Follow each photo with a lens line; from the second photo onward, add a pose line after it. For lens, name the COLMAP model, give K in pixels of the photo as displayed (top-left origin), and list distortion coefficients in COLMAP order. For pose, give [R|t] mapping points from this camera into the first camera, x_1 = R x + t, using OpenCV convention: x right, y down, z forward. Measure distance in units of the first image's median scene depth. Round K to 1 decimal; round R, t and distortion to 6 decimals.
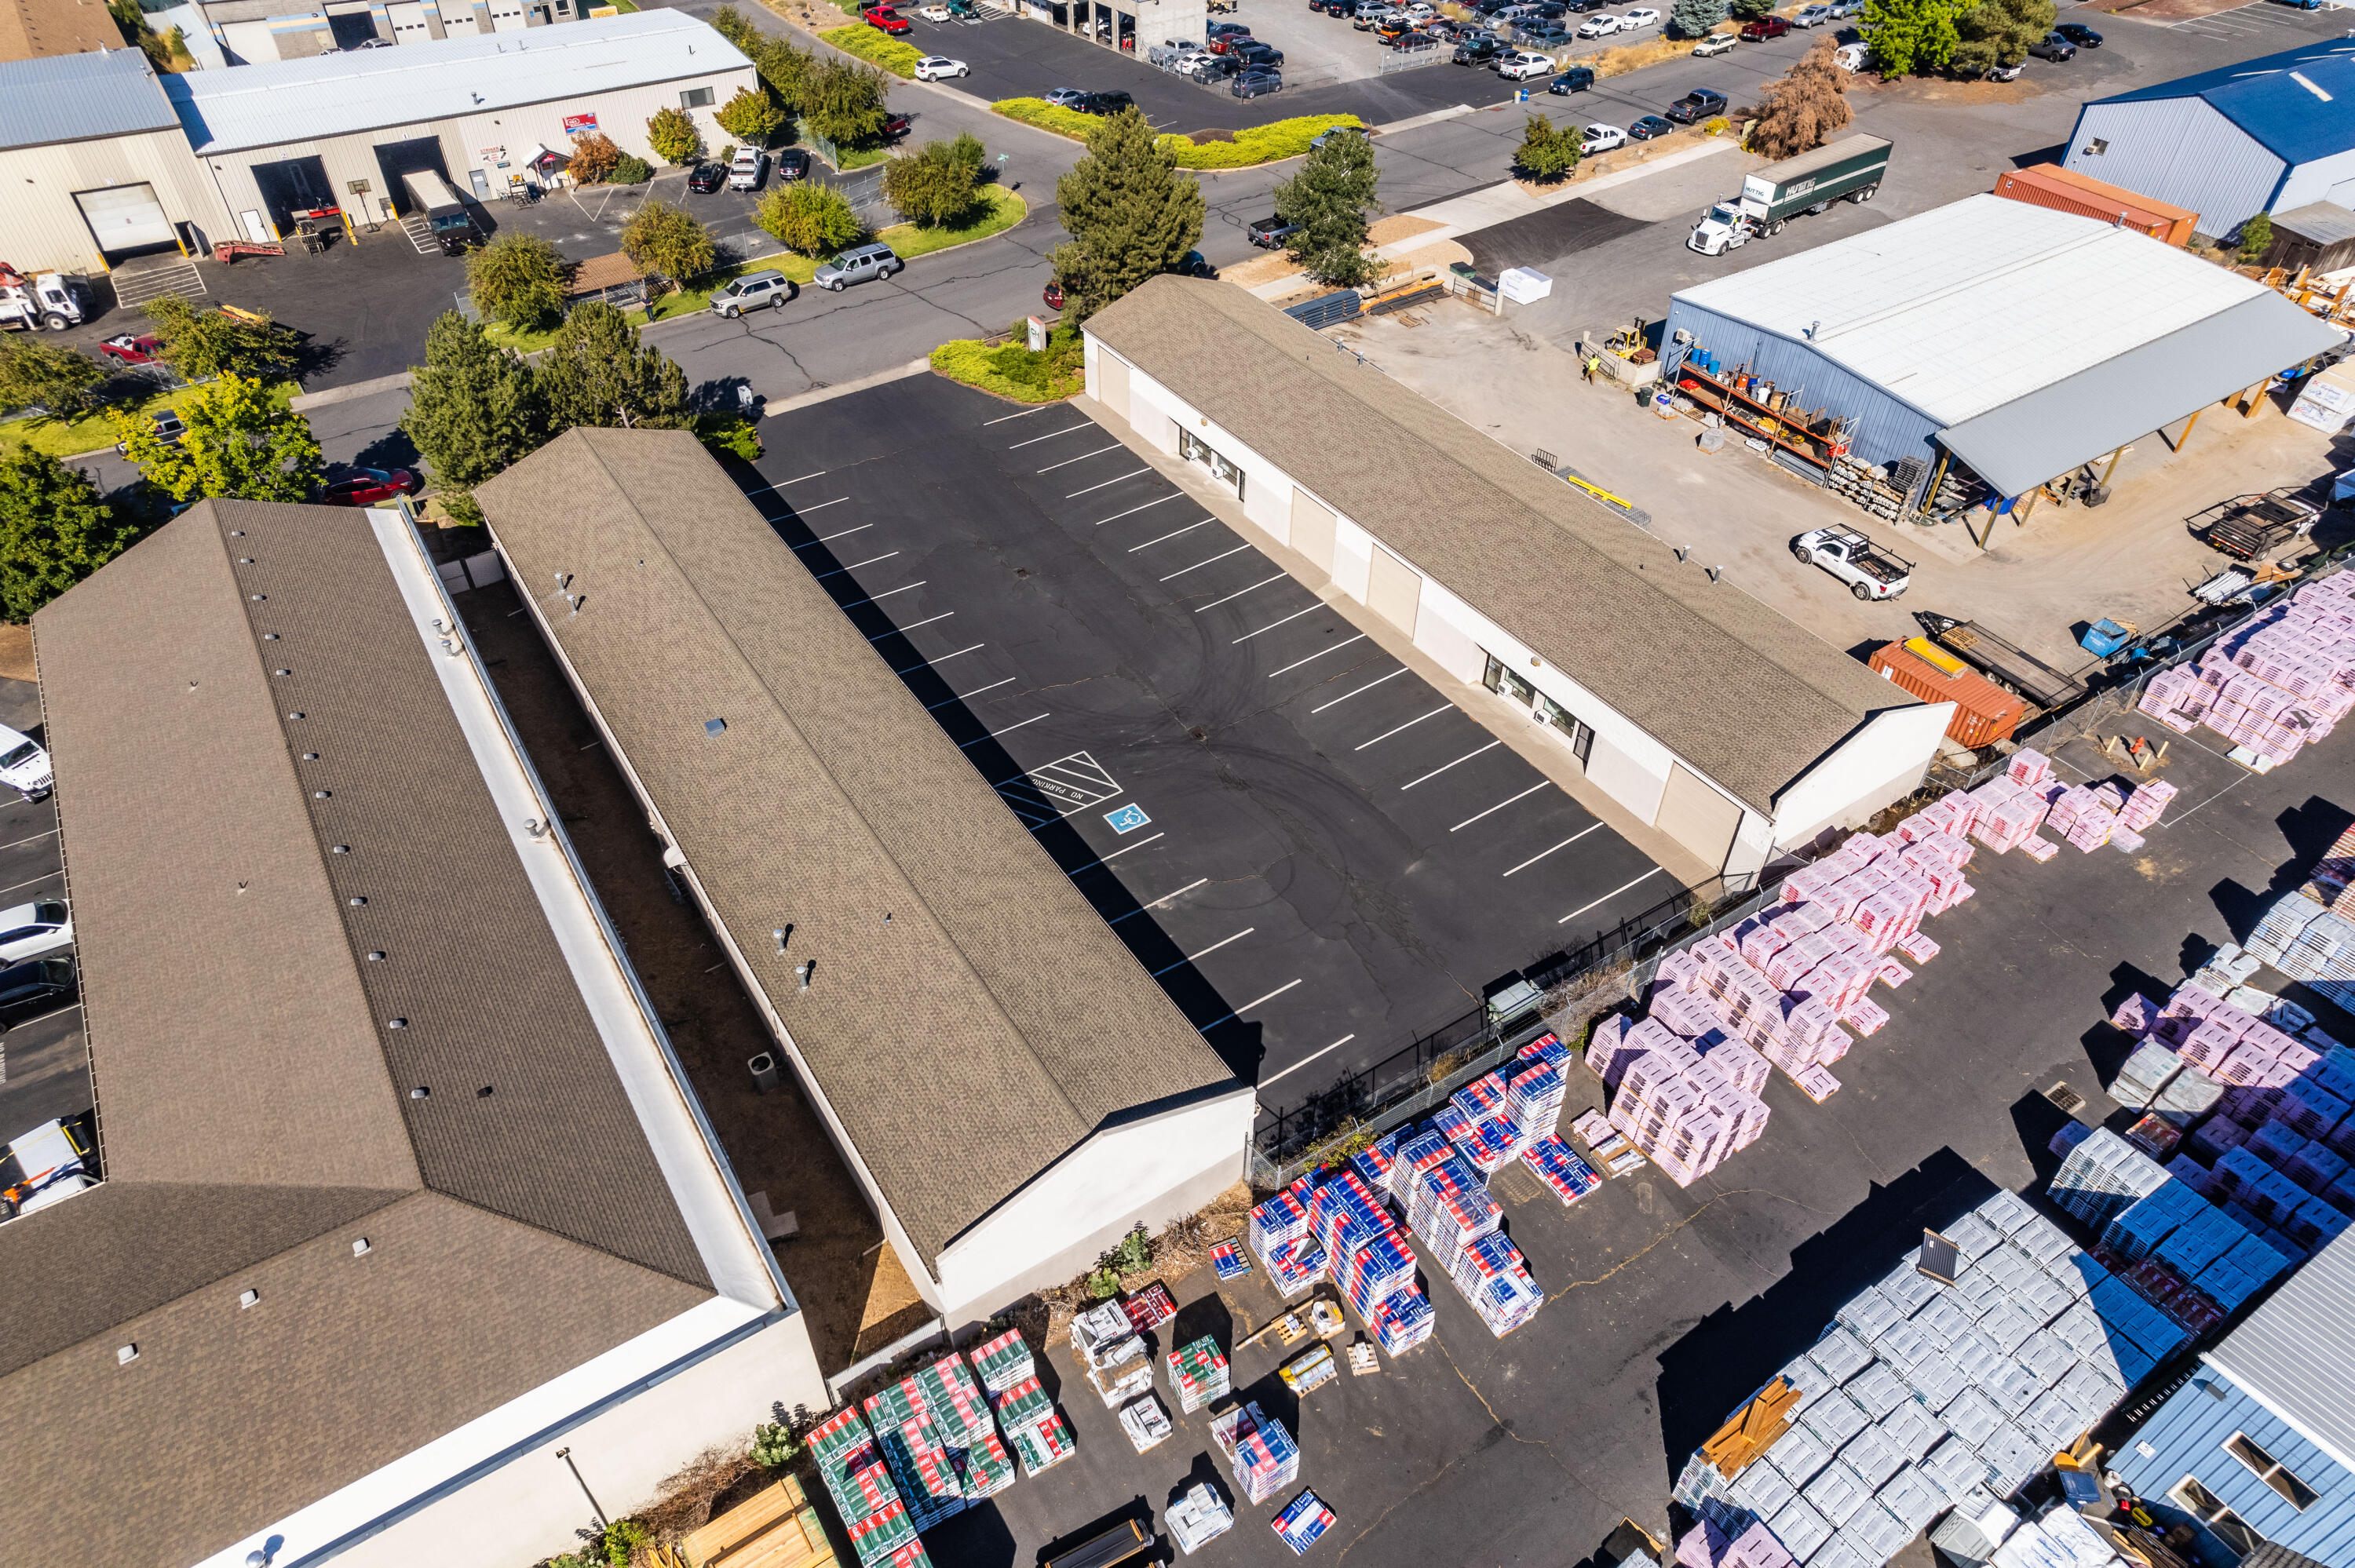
lens RADIAL K [[1490.5, 0, 1168.7], [0, 1490.5, 820.1], [0, 0, 1]] dist [-0.047008, 0.060783]
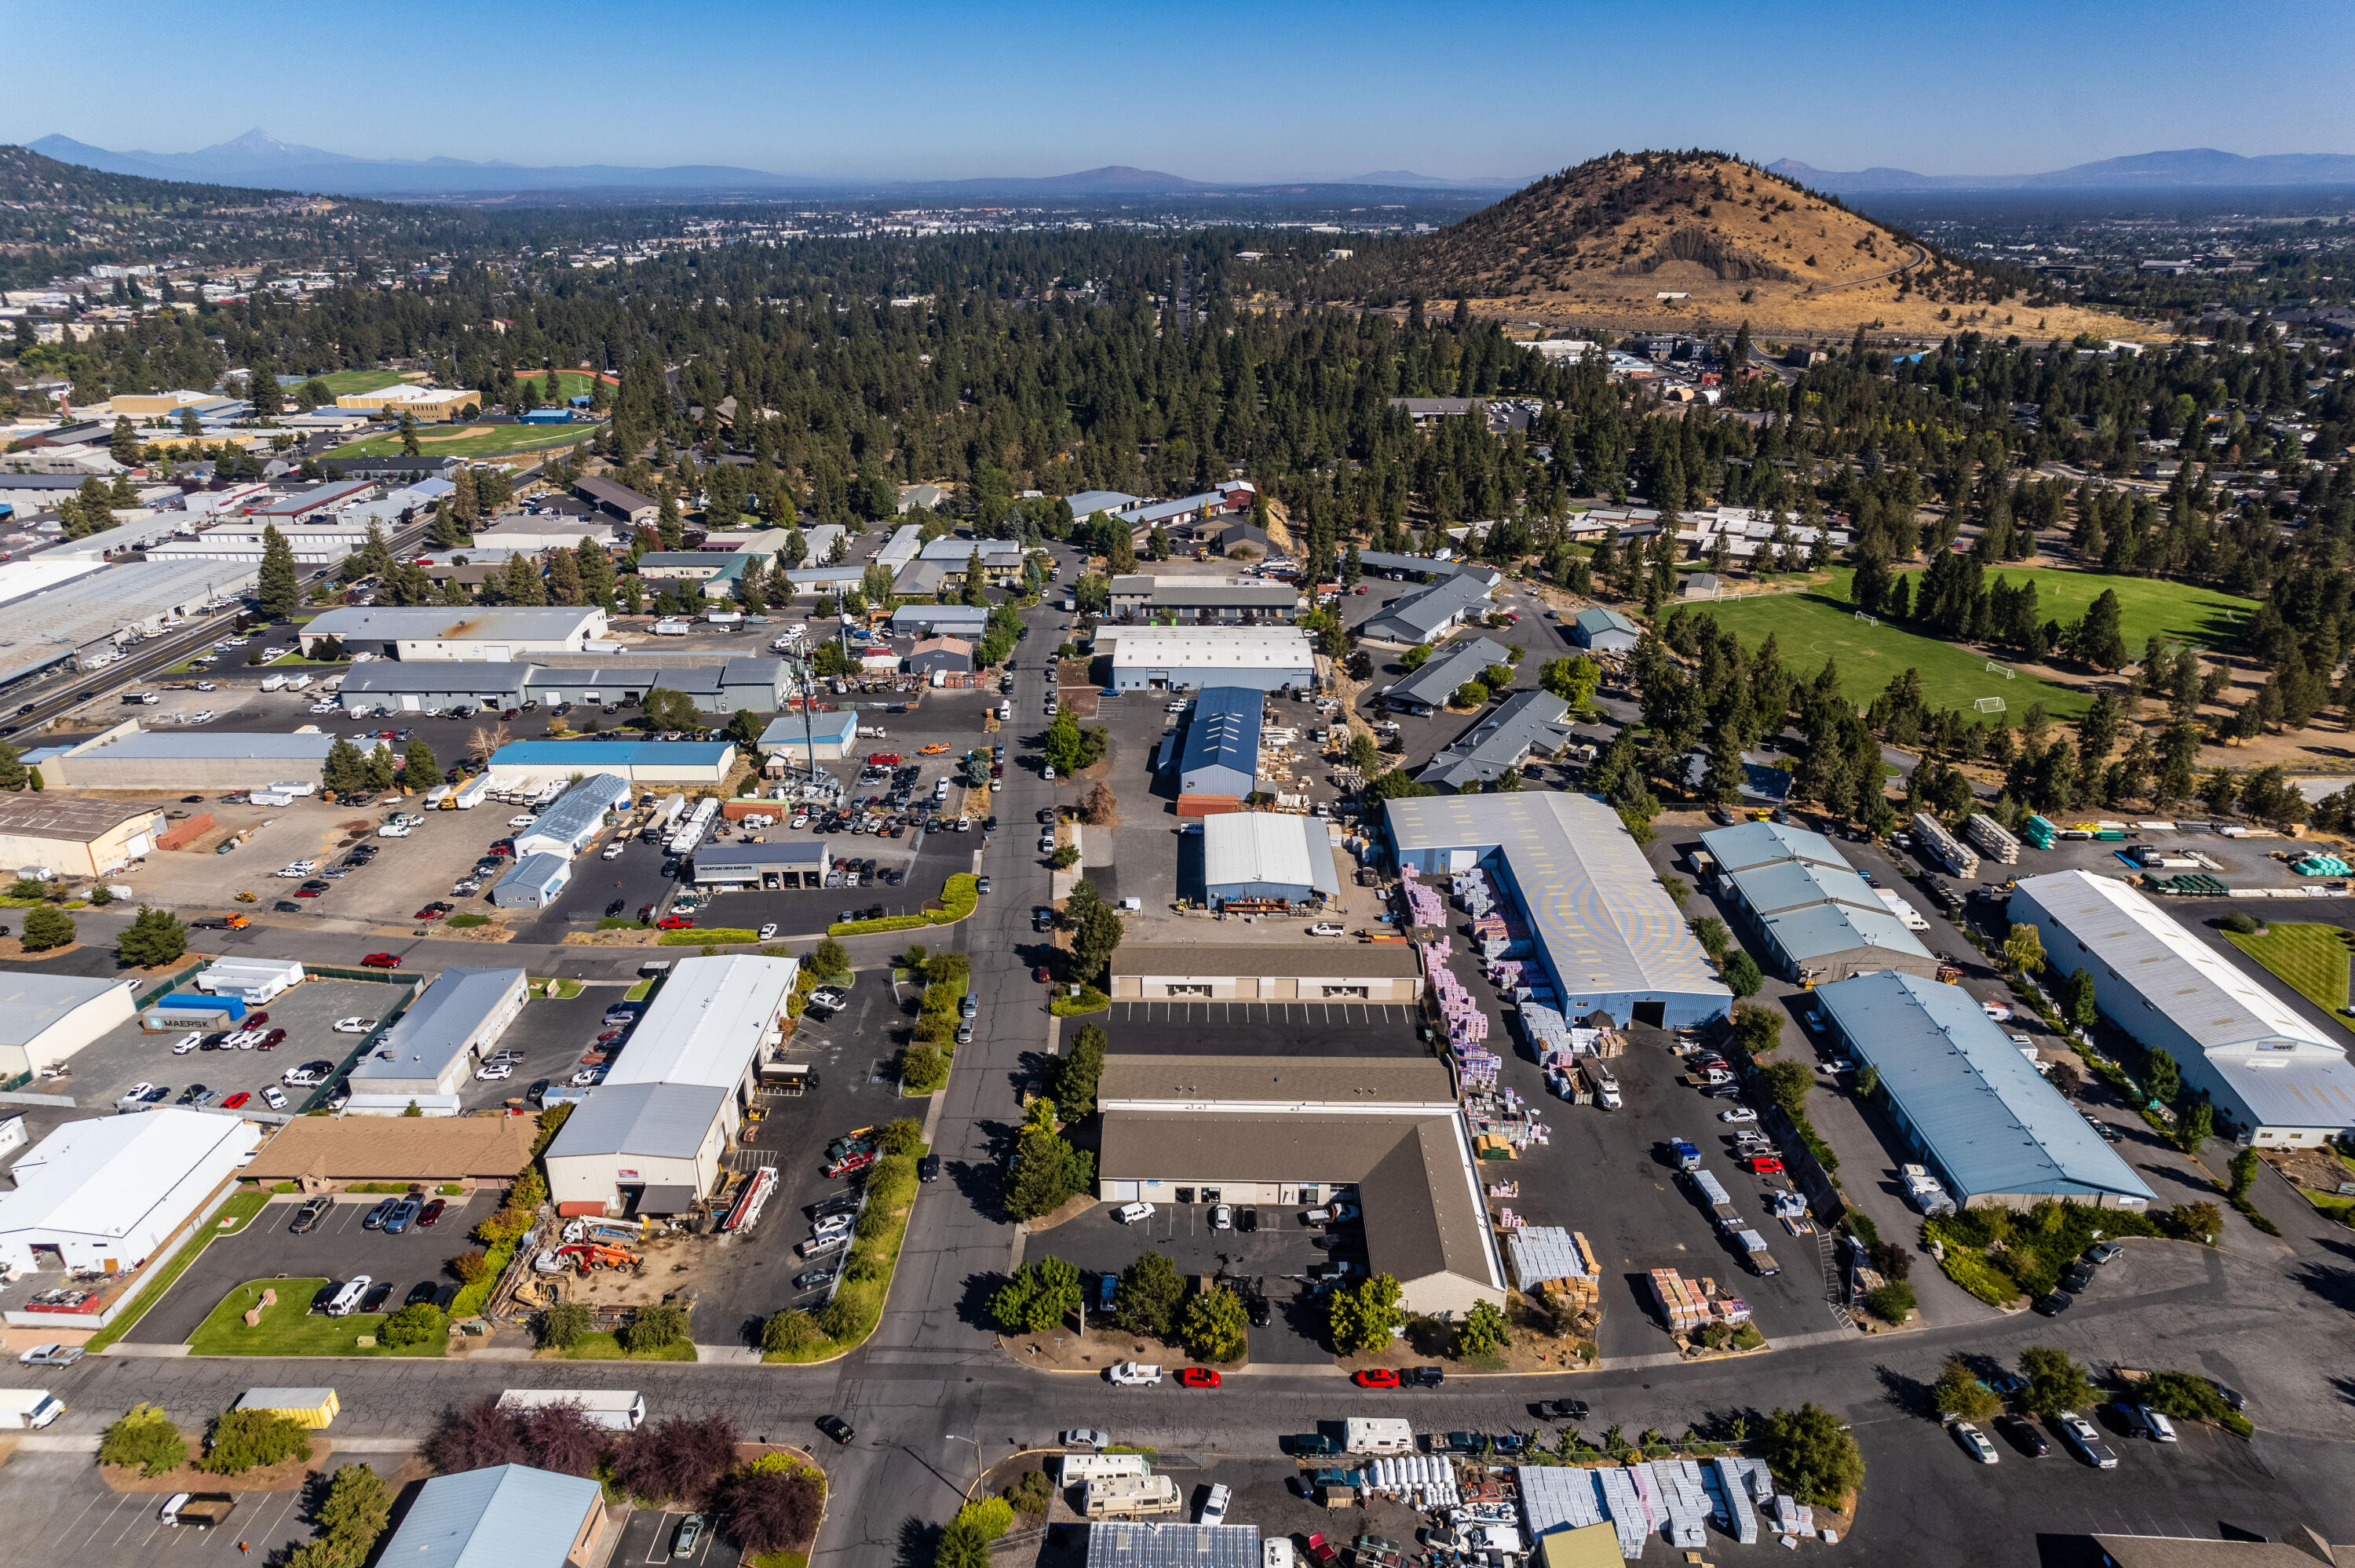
lens RADIAL K [[1490.5, 0, 1168.7], [0, 1490.5, 820.1], [0, 0, 1]] dist [-0.047008, 0.060783]
pose [[0.556985, -0.342727, 0.756509, -2.069039], [0.566593, 0.822800, -0.044399, -0.400354], [-0.607239, 0.453362, 0.652474, -1.044629]]
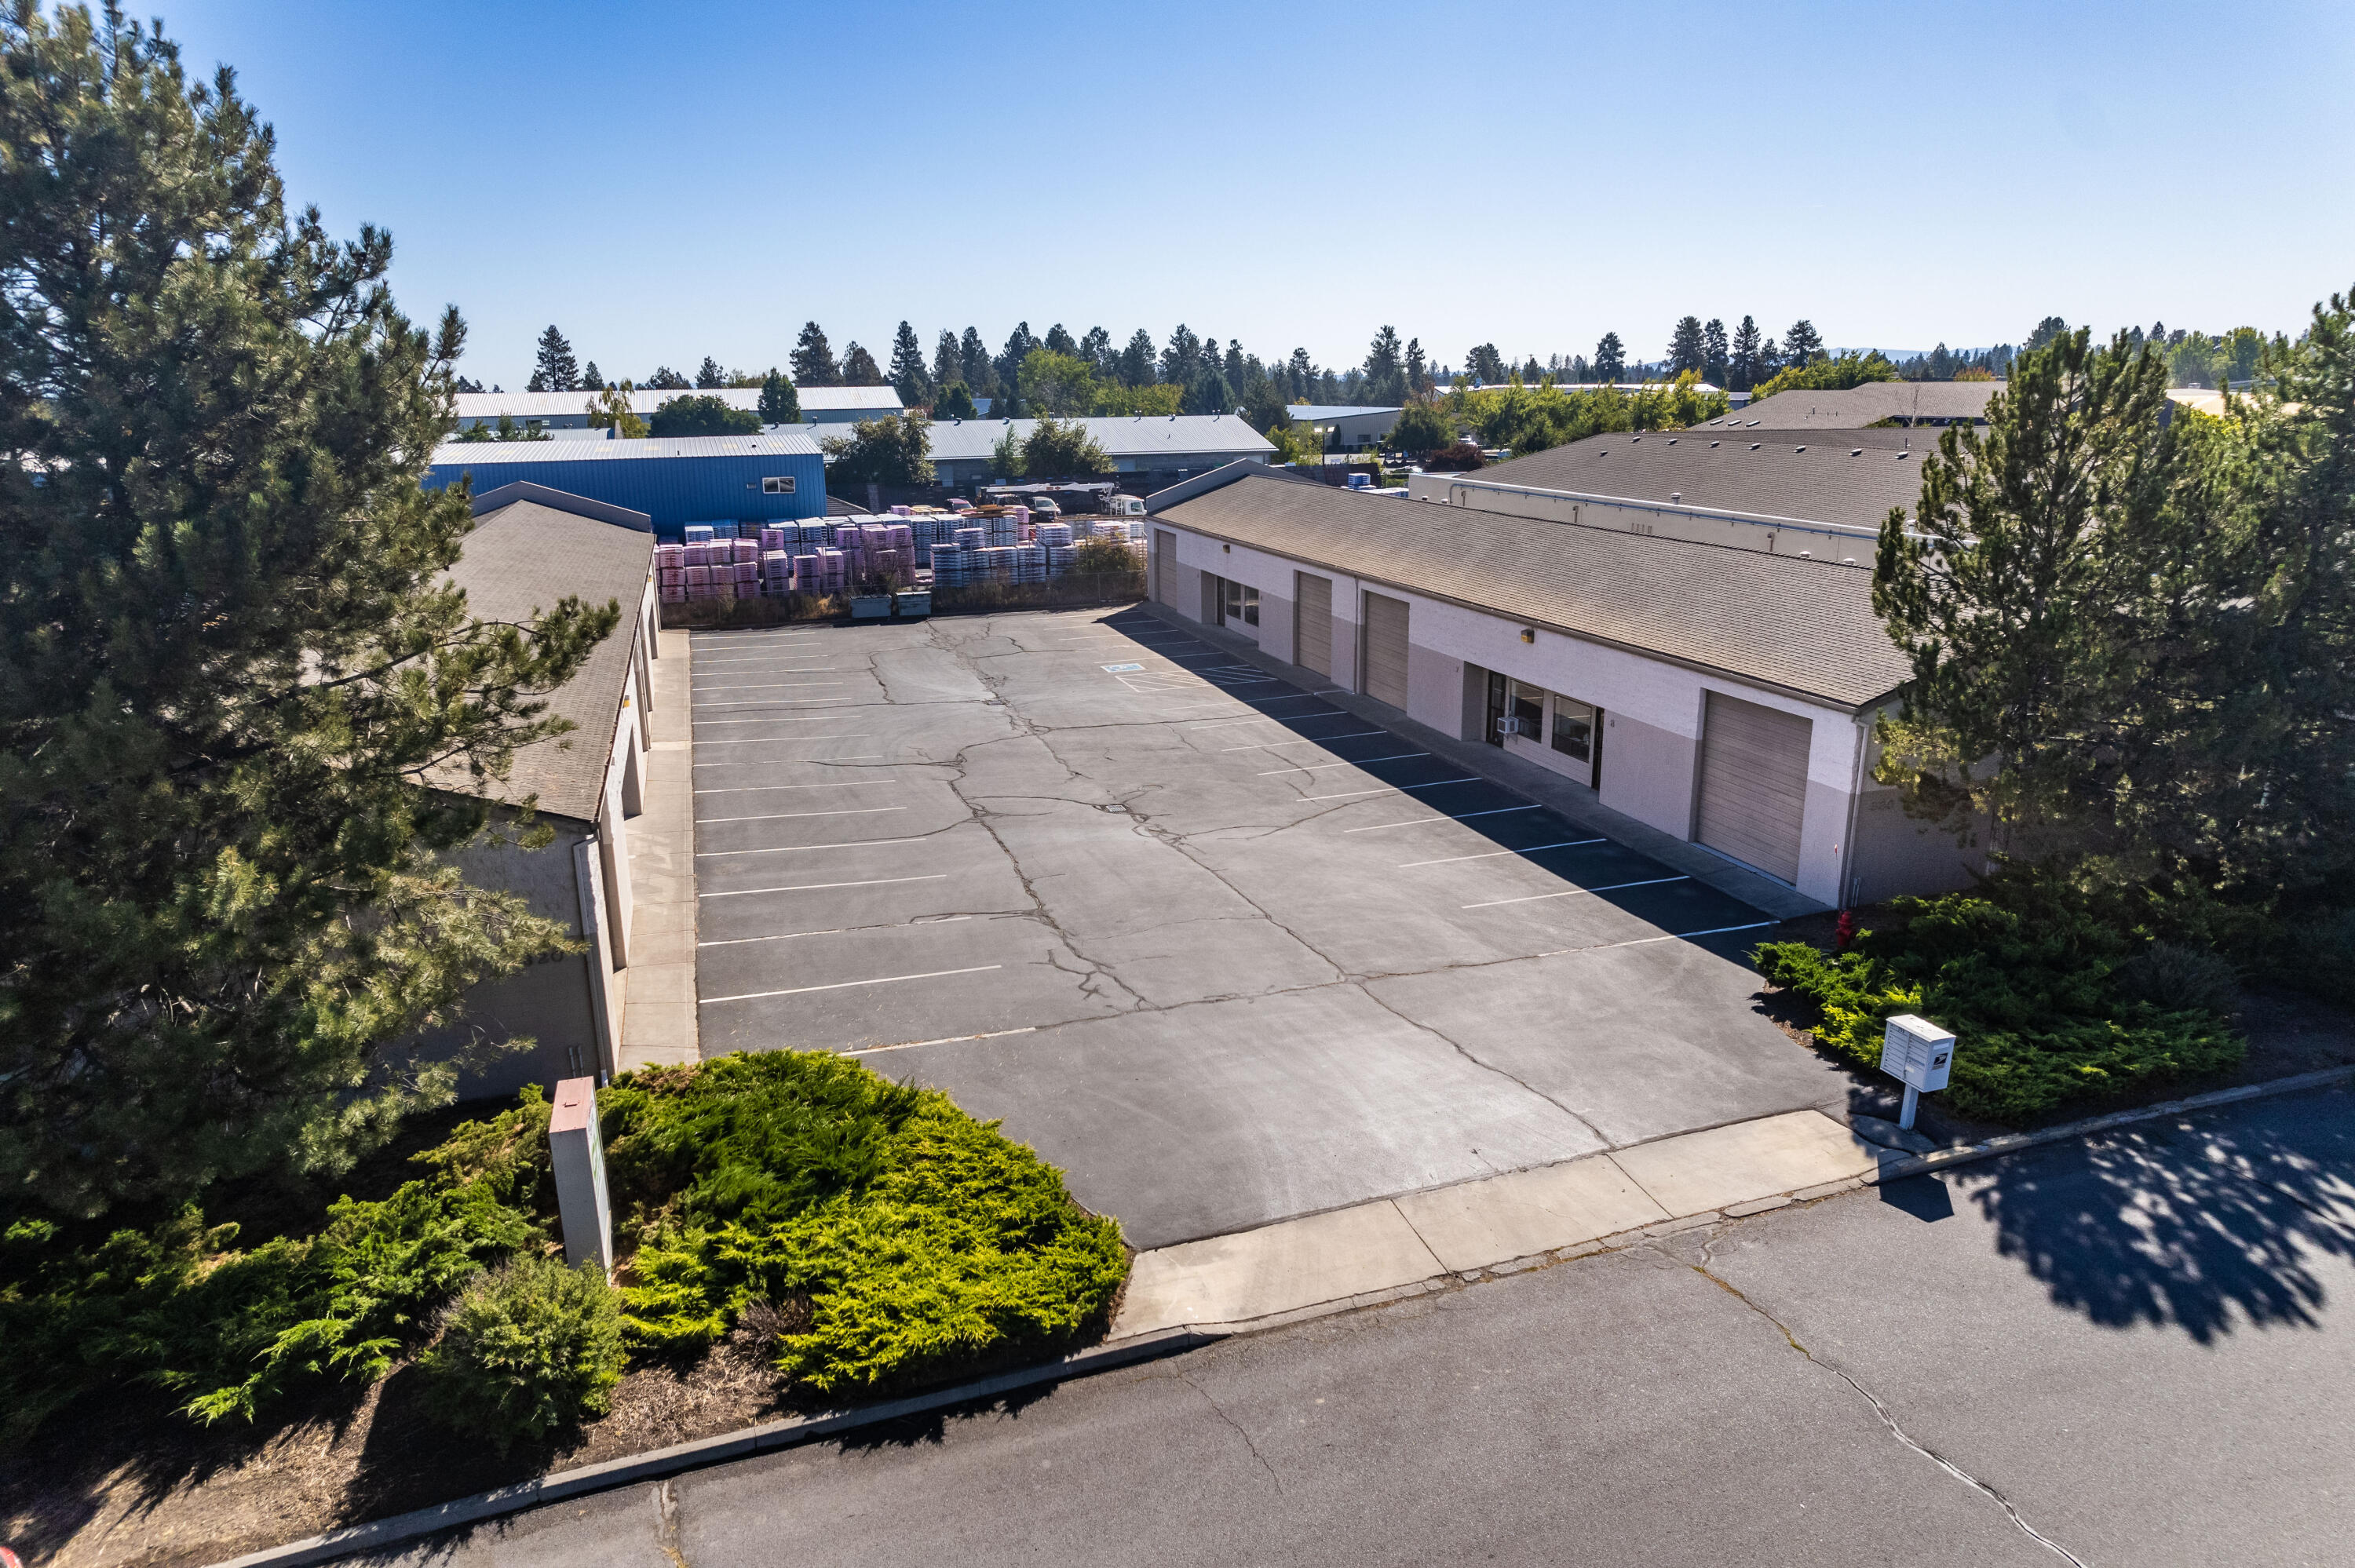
lens RADIAL K [[1490.5, 0, 1168.7], [0, 1490.5, 820.1], [0, 0, 1]] dist [-0.047008, 0.060783]
pose [[-0.963976, -0.069329, 0.256797, -0.233010], [0.184545, 0.520955, 0.833396, -0.553778], [-0.191558, 0.850764, -0.489394, 1.144843]]
